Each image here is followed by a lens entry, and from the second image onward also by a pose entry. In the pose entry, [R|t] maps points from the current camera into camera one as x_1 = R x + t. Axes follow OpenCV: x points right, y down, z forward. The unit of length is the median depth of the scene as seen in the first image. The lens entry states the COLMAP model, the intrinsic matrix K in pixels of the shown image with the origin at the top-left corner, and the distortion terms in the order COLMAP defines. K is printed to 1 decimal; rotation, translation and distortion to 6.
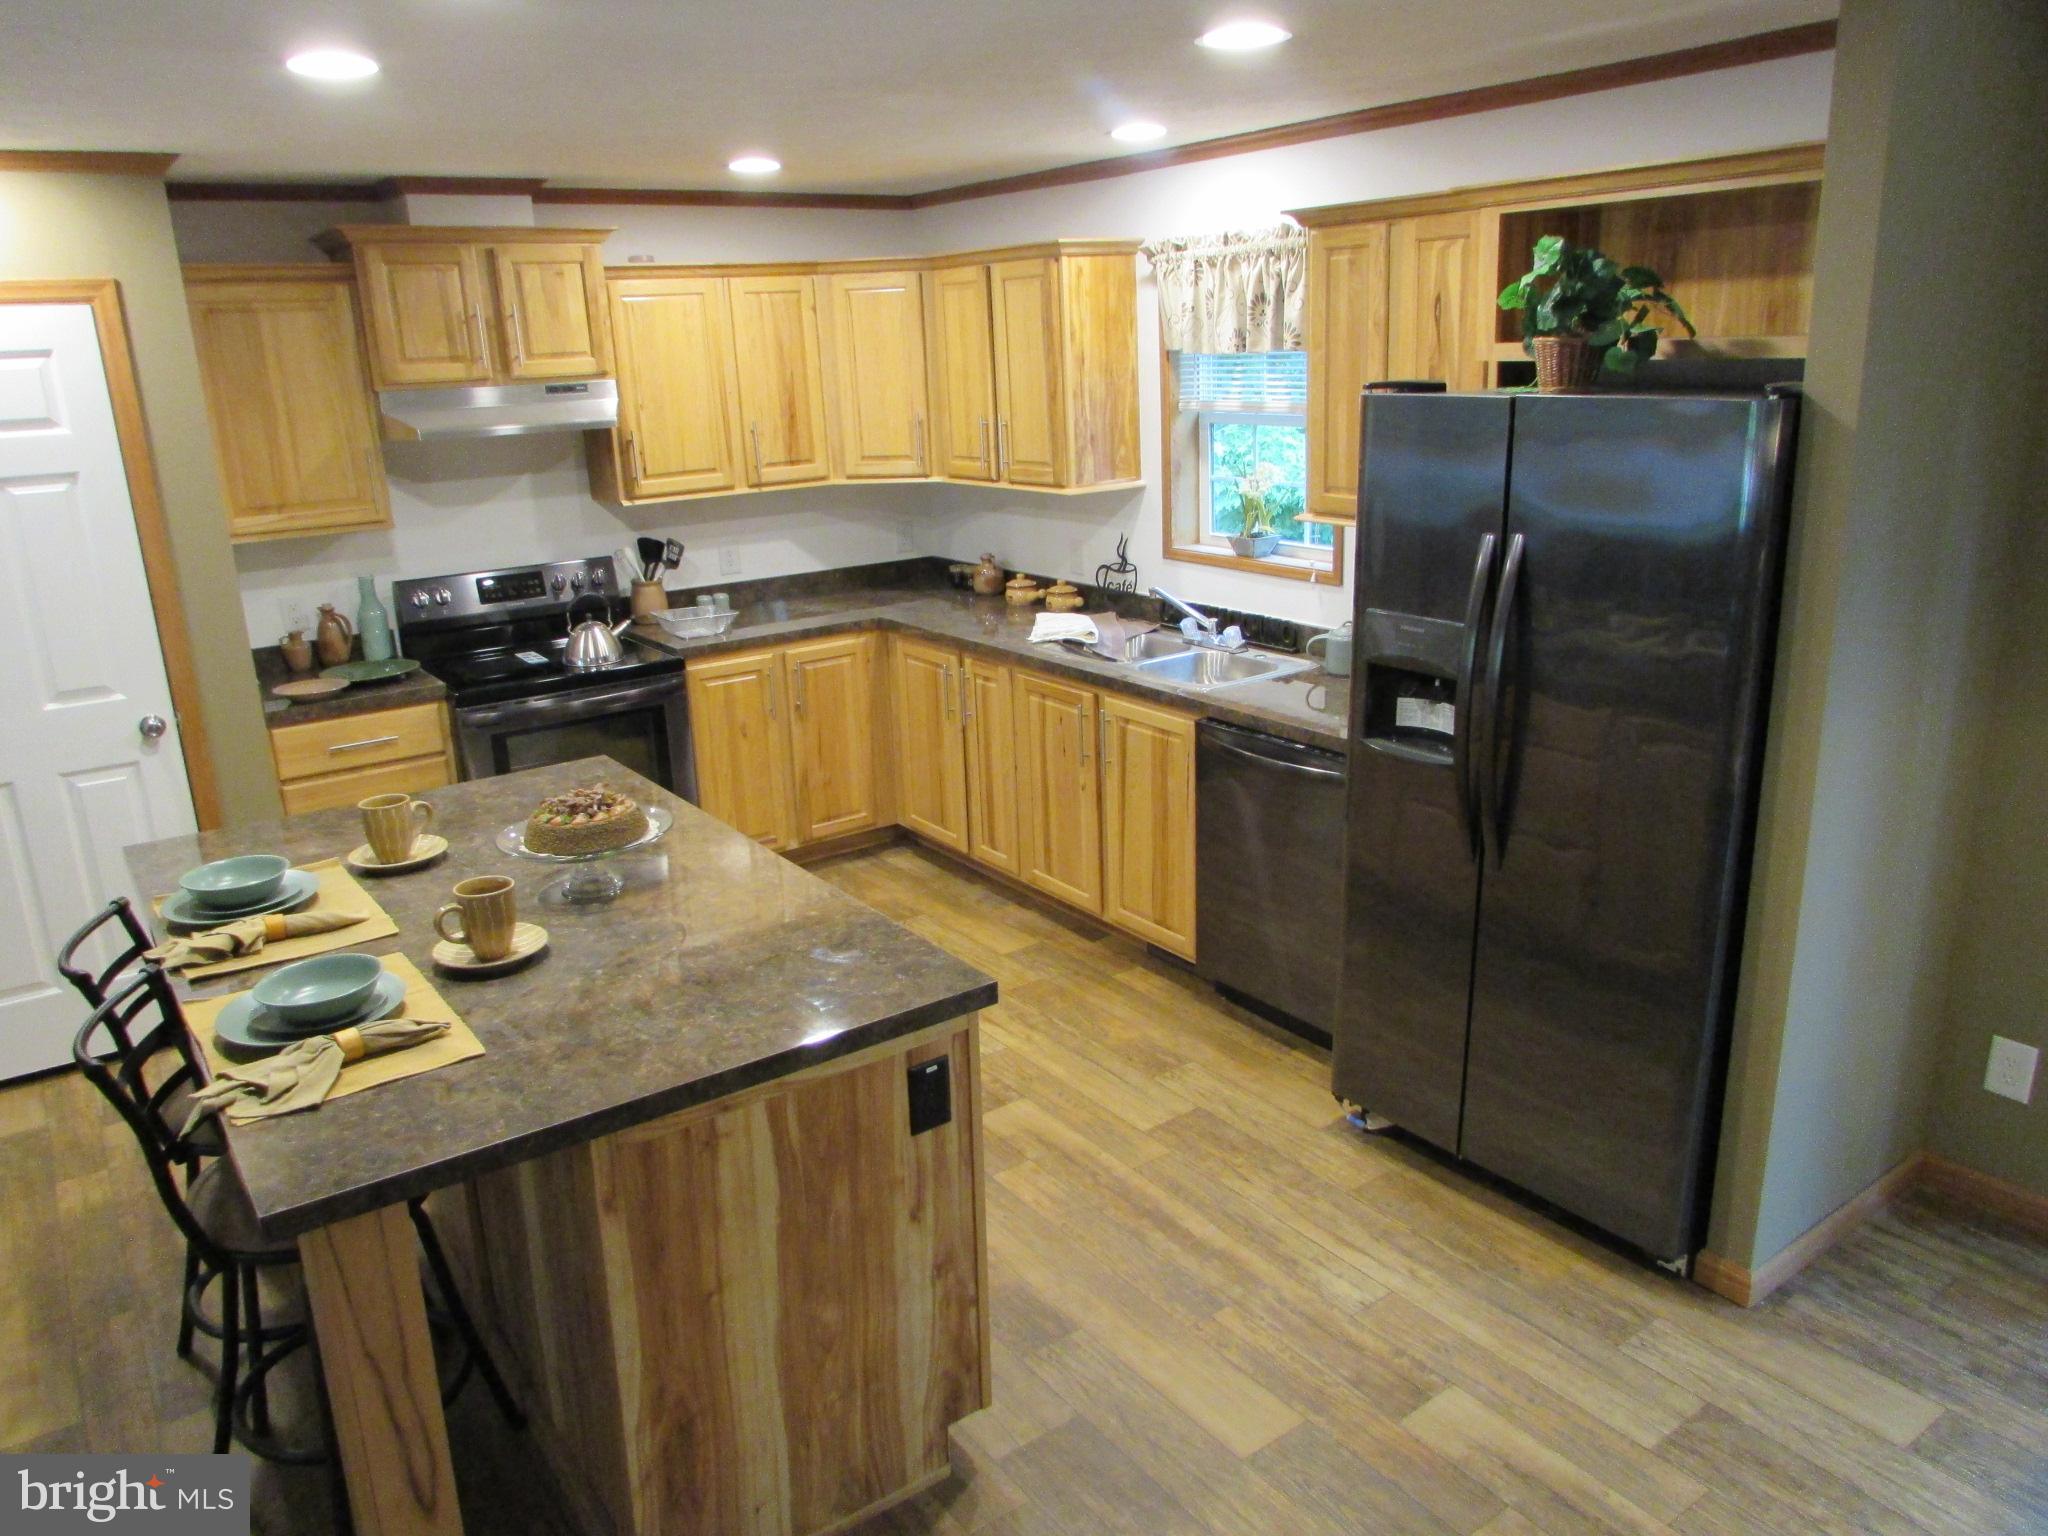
lens RADIAL K [[1476.0, 0, 1022.8], [0, 1476.0, 763.1], [0, 0, 1]] dist [-0.009102, -0.006729]
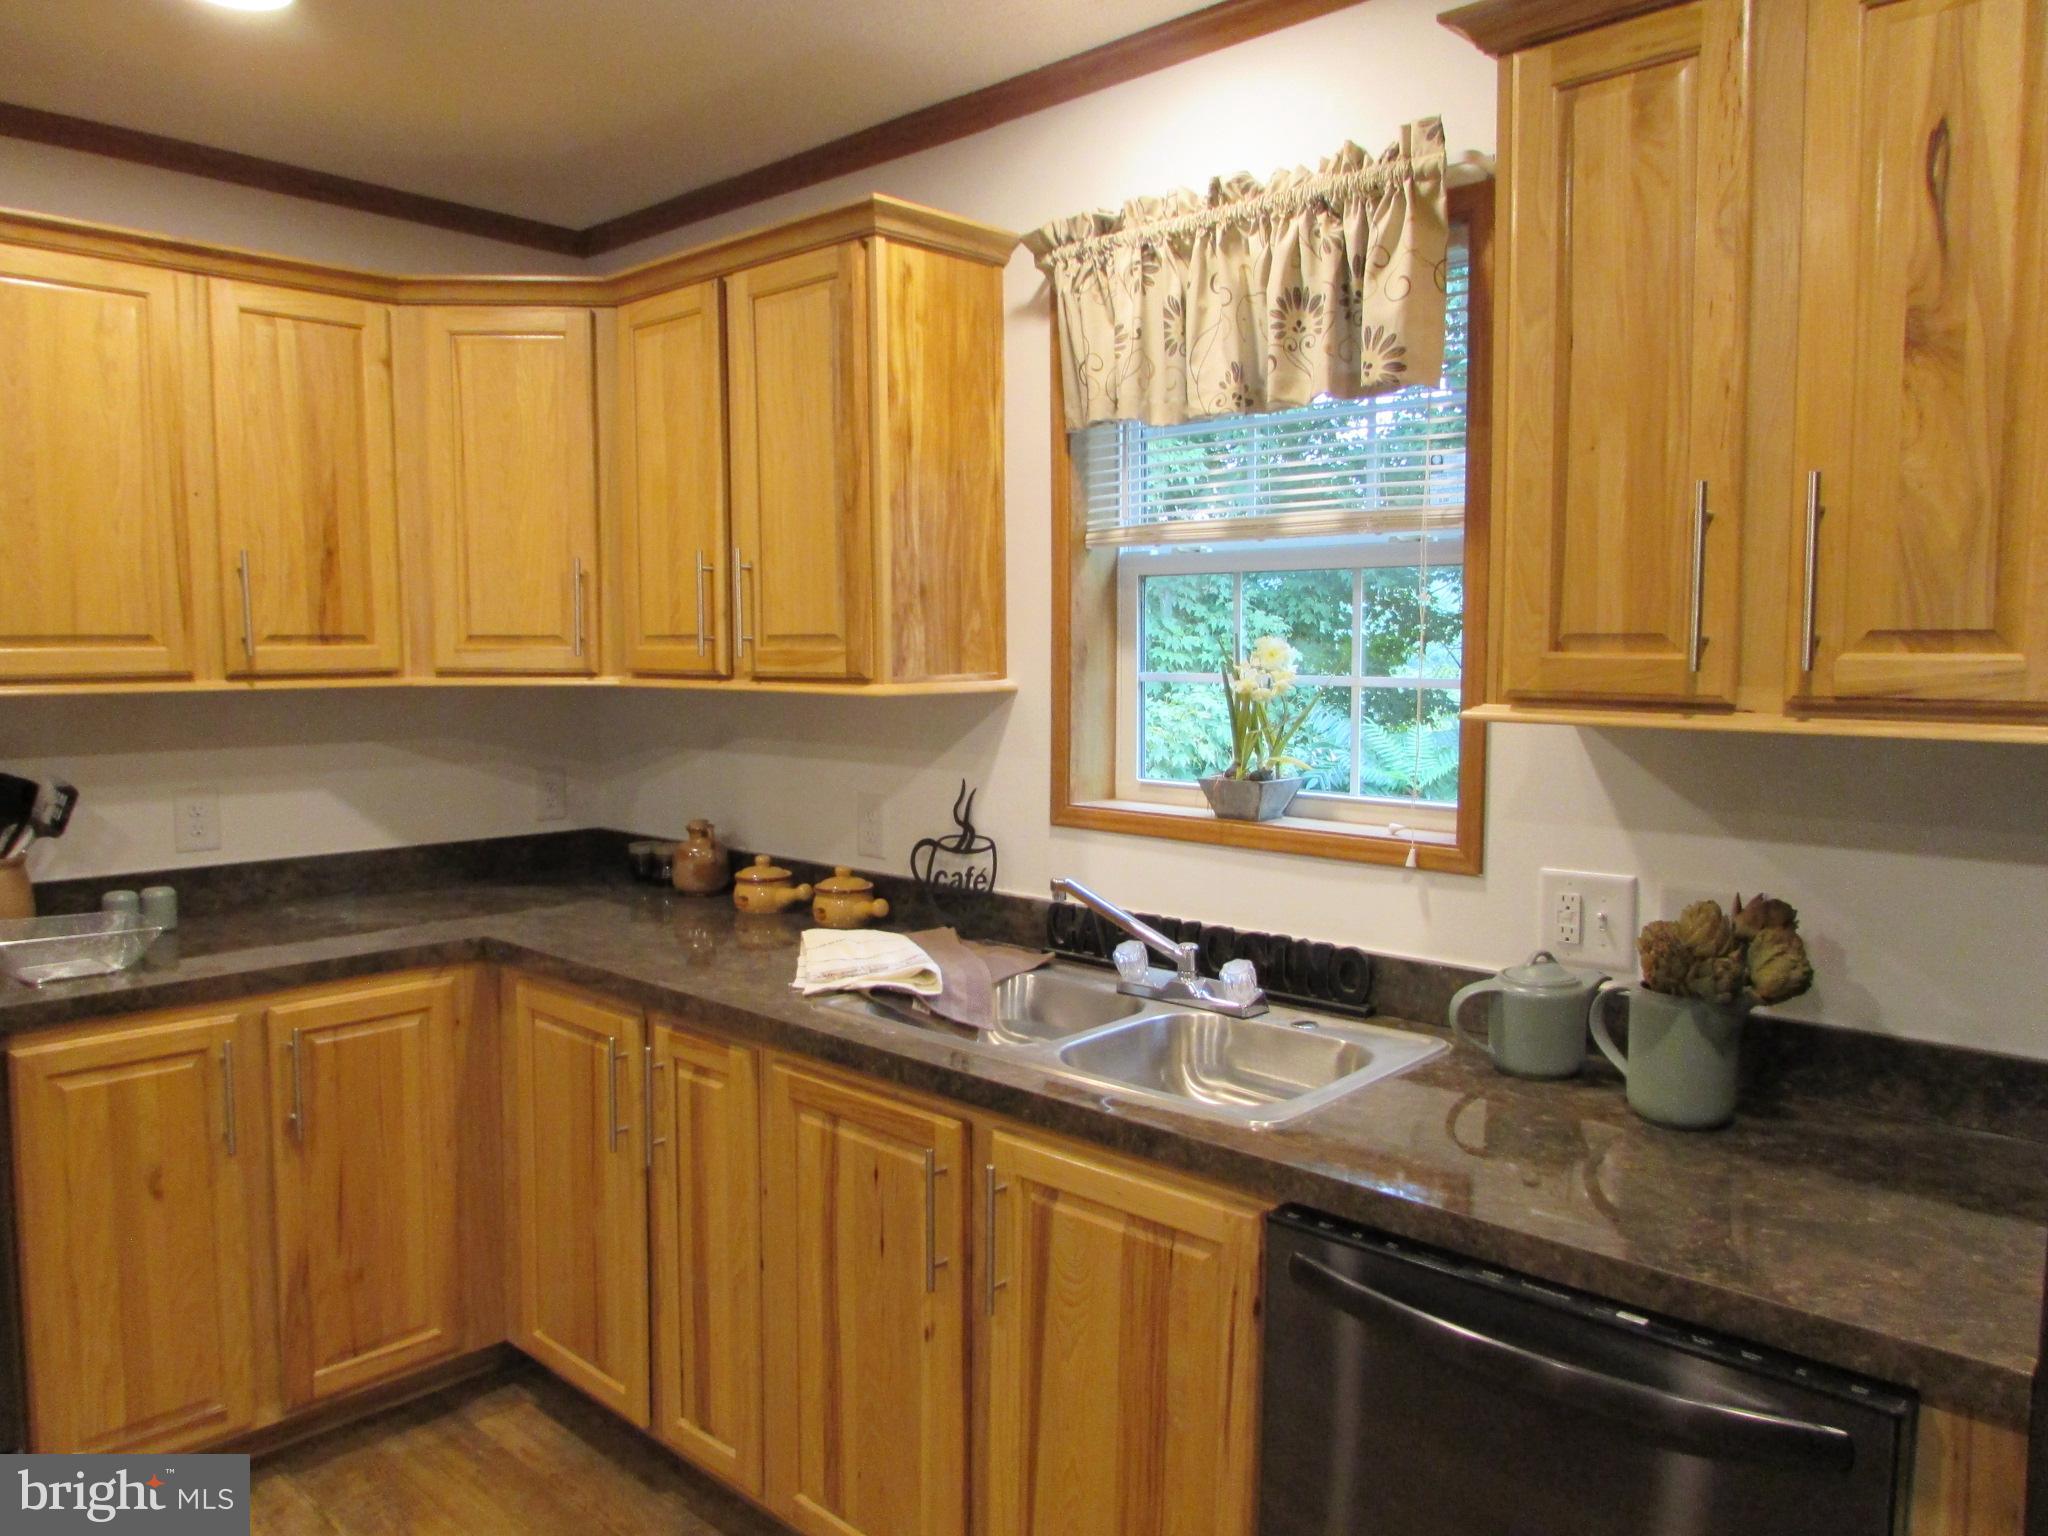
lens RADIAL K [[1476.0, 0, 1022.8], [0, 1476.0, 763.1], [0, 0, 1]] dist [-0.009102, -0.006729]
pose [[0.978106, 0.023771, 0.206747, -0.024613], [0.019102, 0.979007, -0.202931, -0.057387], [-0.207230, 0.202437, 0.957118, 0.523960]]
